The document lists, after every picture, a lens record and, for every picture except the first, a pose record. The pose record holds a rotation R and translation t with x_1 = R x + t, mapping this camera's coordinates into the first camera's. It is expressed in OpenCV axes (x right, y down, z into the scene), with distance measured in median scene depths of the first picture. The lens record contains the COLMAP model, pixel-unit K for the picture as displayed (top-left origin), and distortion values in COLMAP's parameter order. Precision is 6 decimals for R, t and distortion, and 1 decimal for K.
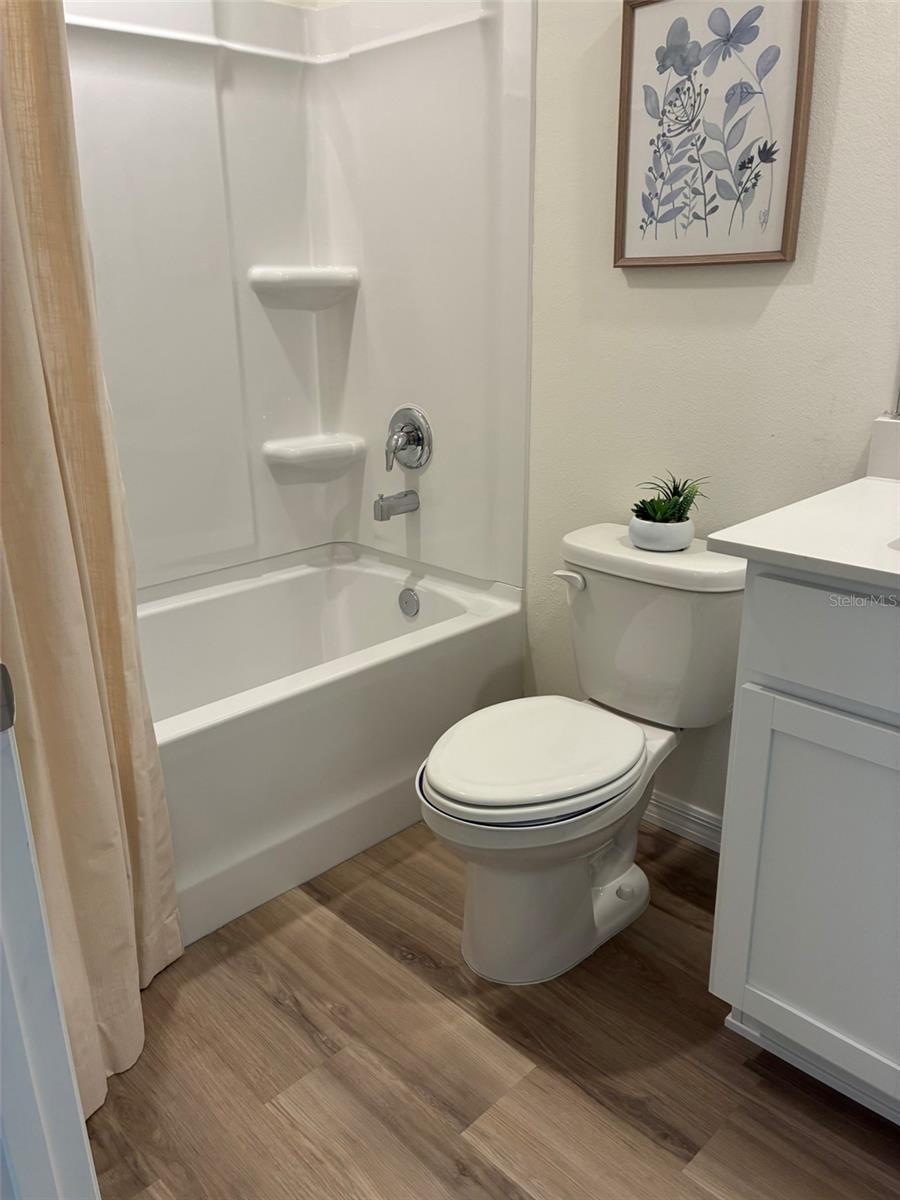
lens RADIAL K [[896.8, 0, 450.0], [0, 896.8, 600.0], [0, 0, 1]] dist [0.051615, -0.076859]
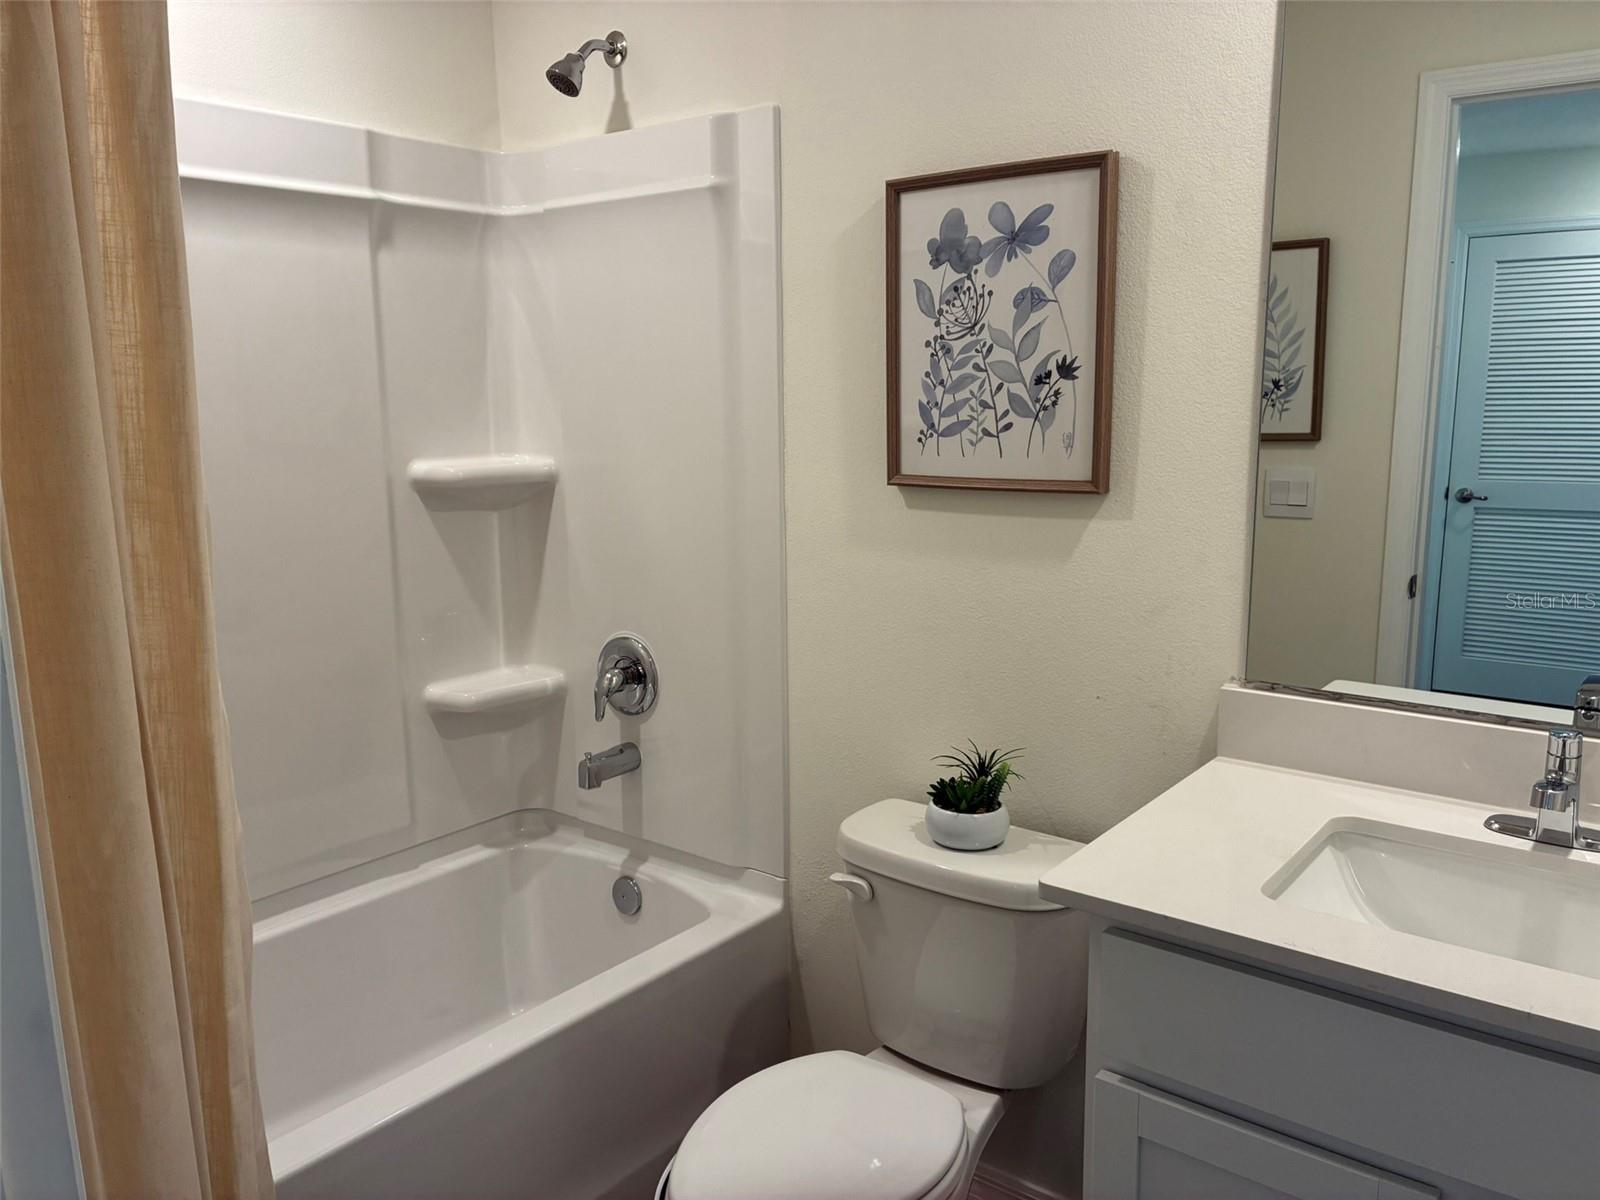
lens RADIAL K [[1199.6, 0, 805.2], [0, 1199.6, 596.9], [0, 0, 1]] dist [0.049762, -0.074711]
pose [[0.992323, -0.019820, 0.122076, -0.024204], [0.038606, 0.987393, -0.153508, -0.114543], [-0.117495, 0.157043, 0.980578, -0.019456]]
